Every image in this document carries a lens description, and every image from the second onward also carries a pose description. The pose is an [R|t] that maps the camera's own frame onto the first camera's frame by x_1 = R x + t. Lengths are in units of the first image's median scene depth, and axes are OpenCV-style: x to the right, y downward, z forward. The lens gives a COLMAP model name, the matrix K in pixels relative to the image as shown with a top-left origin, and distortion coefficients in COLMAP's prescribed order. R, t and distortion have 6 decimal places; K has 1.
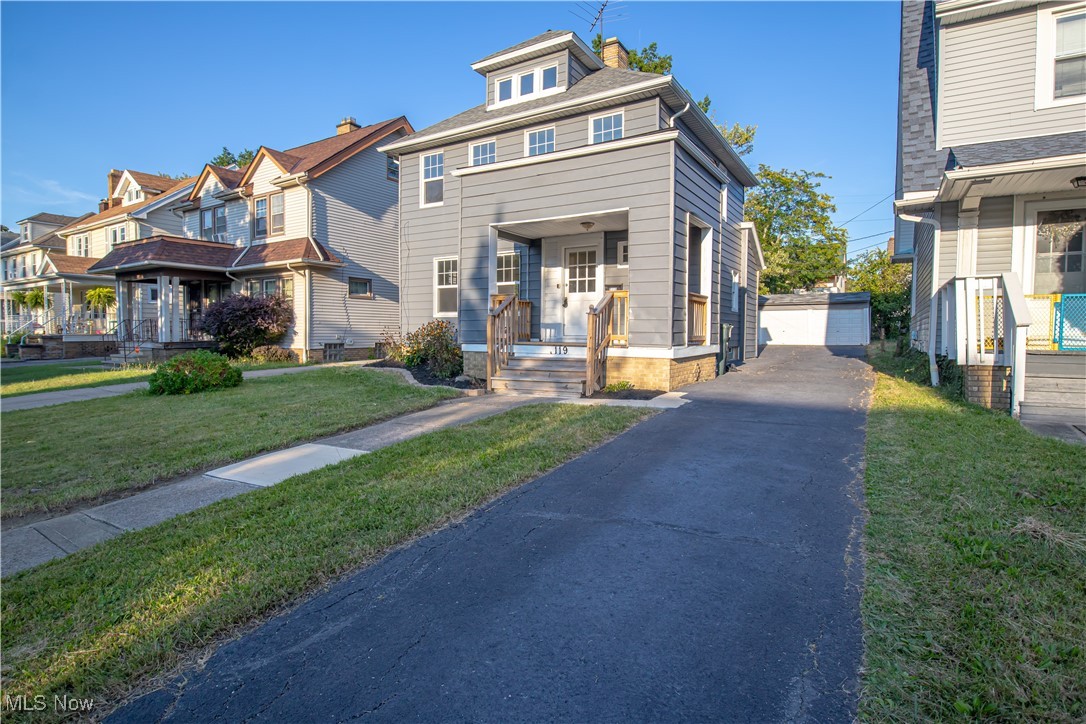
lens RADIAL K [[553.8, 0, 539.2], [0, 553.8, 358.0], [0, 0, 1]] dist [-0.037245, 0.003945]
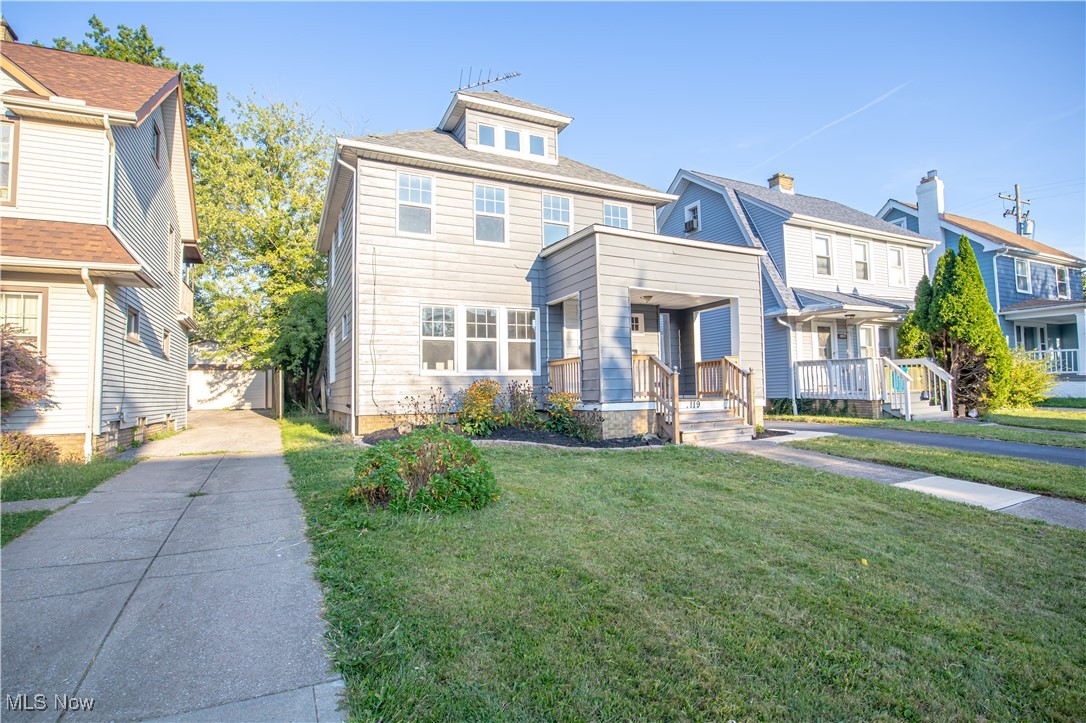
lens RADIAL K [[553.8, 0, 543.4], [0, 553.8, 367.0], [0, 0, 1]] dist [-0.037245, 0.003945]
pose [[0.531376, 0.025557, 0.846751, -0.852560], [0.060504, 0.995847, -0.068026, -0.024257], [-0.844973, 0.087379, 0.527623, 0.486459]]
